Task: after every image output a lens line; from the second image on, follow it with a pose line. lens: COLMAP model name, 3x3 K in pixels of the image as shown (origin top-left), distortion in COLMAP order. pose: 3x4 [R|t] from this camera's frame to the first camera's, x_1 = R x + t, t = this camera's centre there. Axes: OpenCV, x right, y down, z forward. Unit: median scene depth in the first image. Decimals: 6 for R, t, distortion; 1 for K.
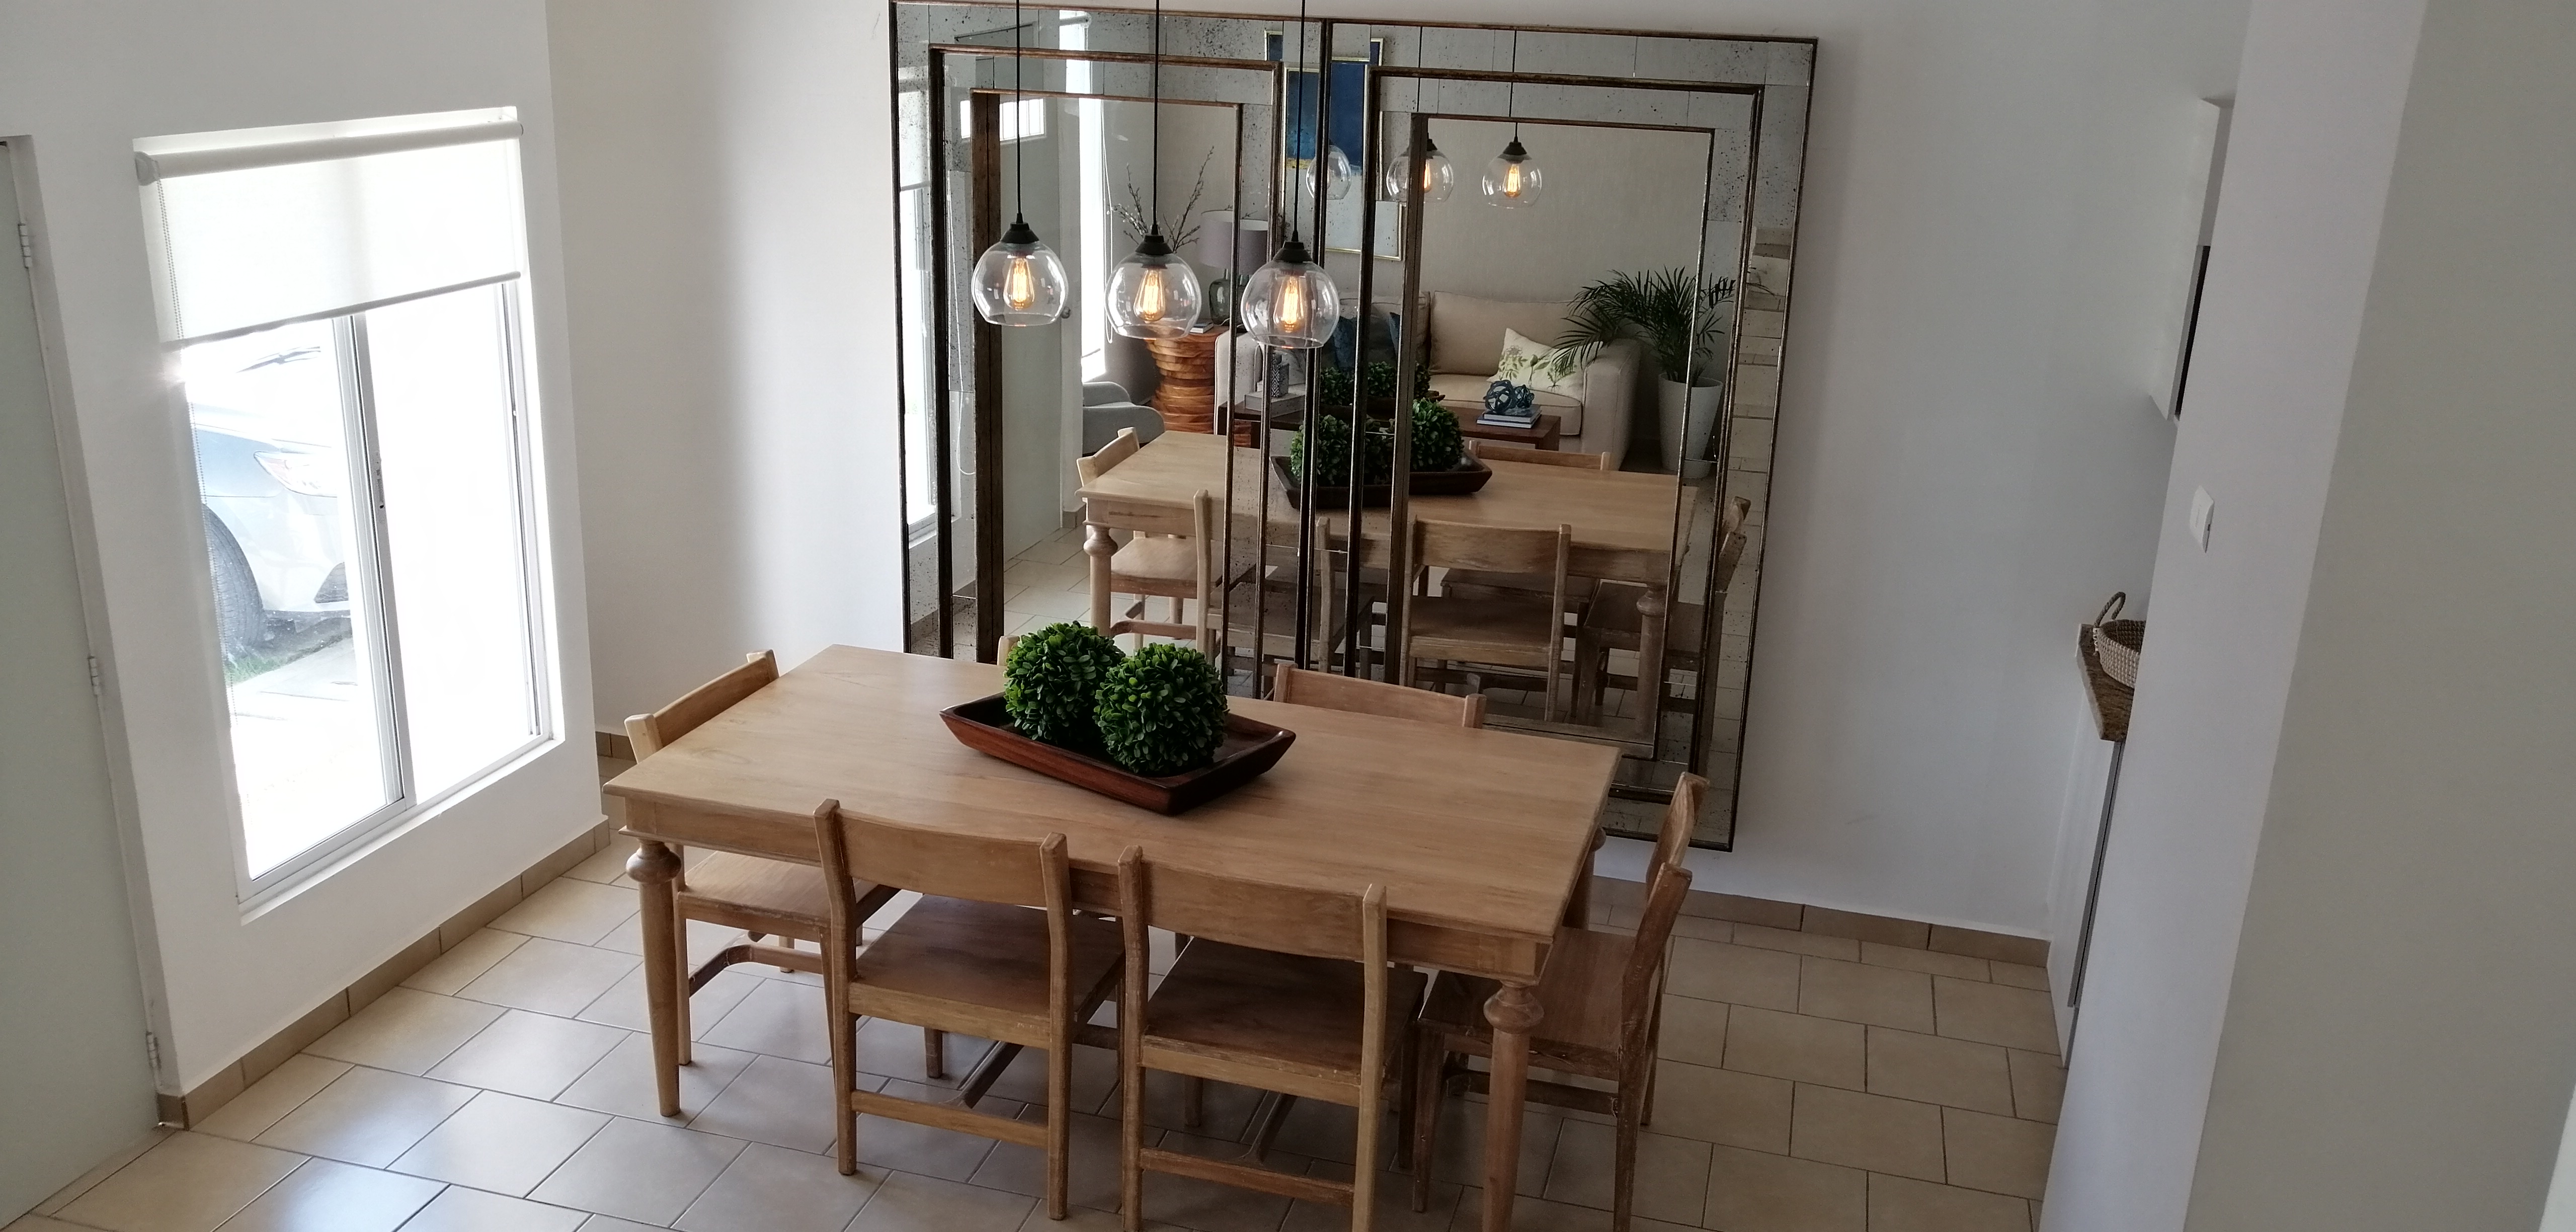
lens RADIAL K [[2004.1, 0, 1338.3], [0, 2004.1, 592.2], [0, 0, 1]] dist [-0.035379, 0.085689]
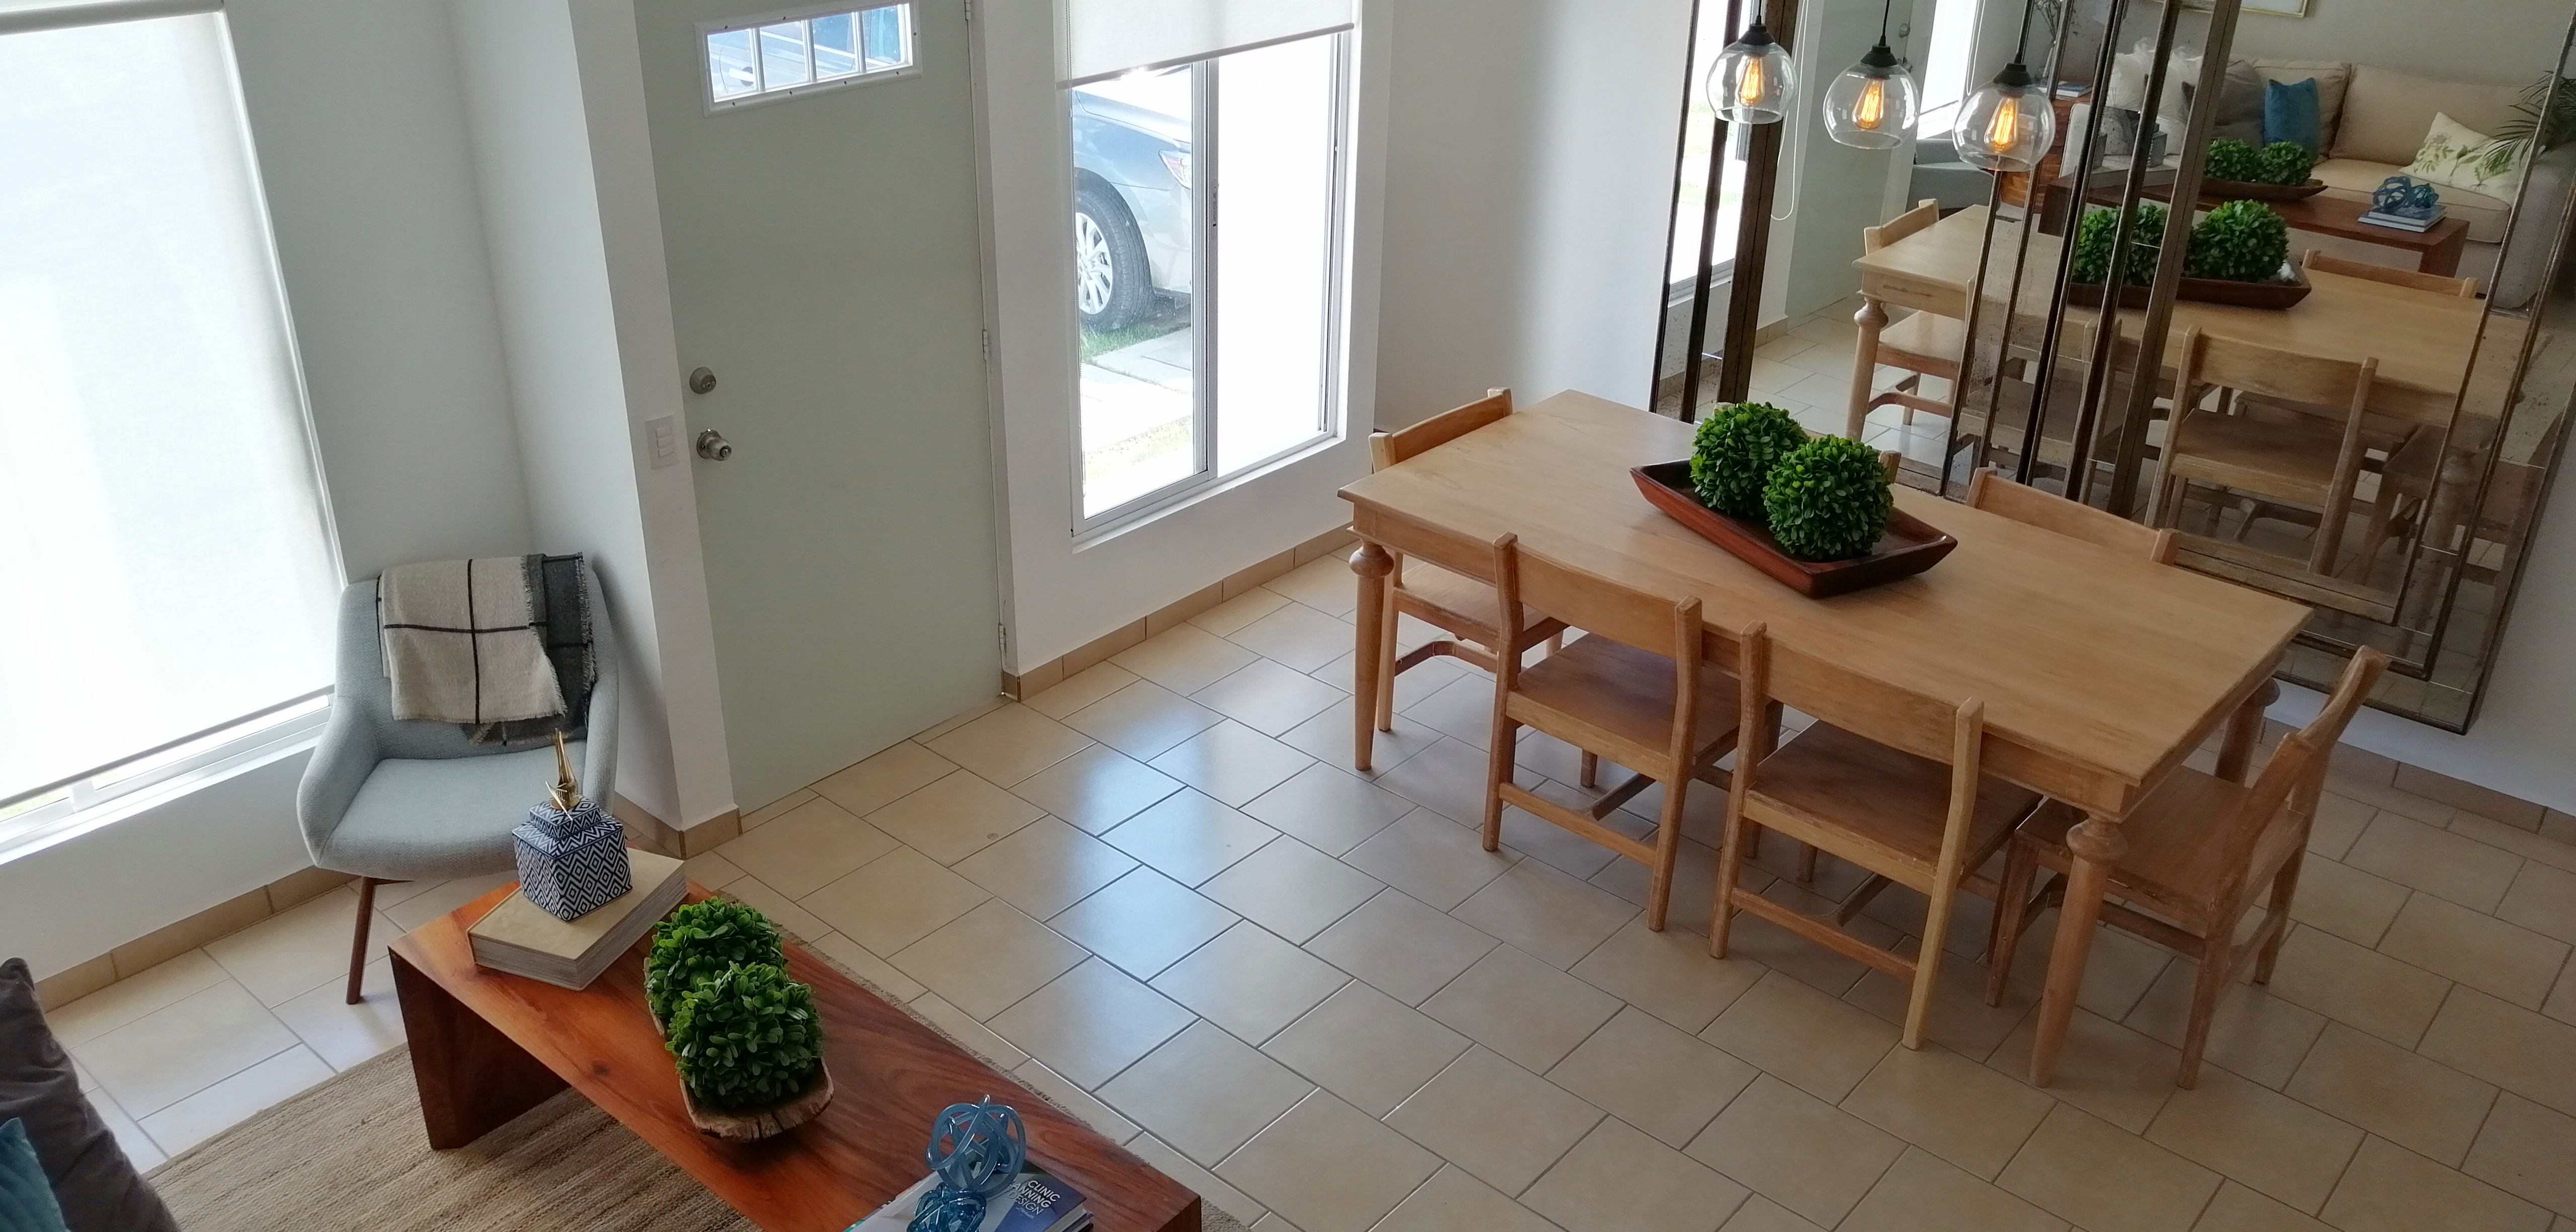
lens RADIAL K [[1981.3, 0, 1288.0], [0, 1981.3, 616.0], [0, 0, 1]] dist [-0.009420, -0.070655]
pose [[0.894333, 0.178669, -0.410178, 0.095155], [-0.114360, 0.977634, 0.176501, -0.032128], [0.432539, -0.110943, 0.894763, -0.069511]]
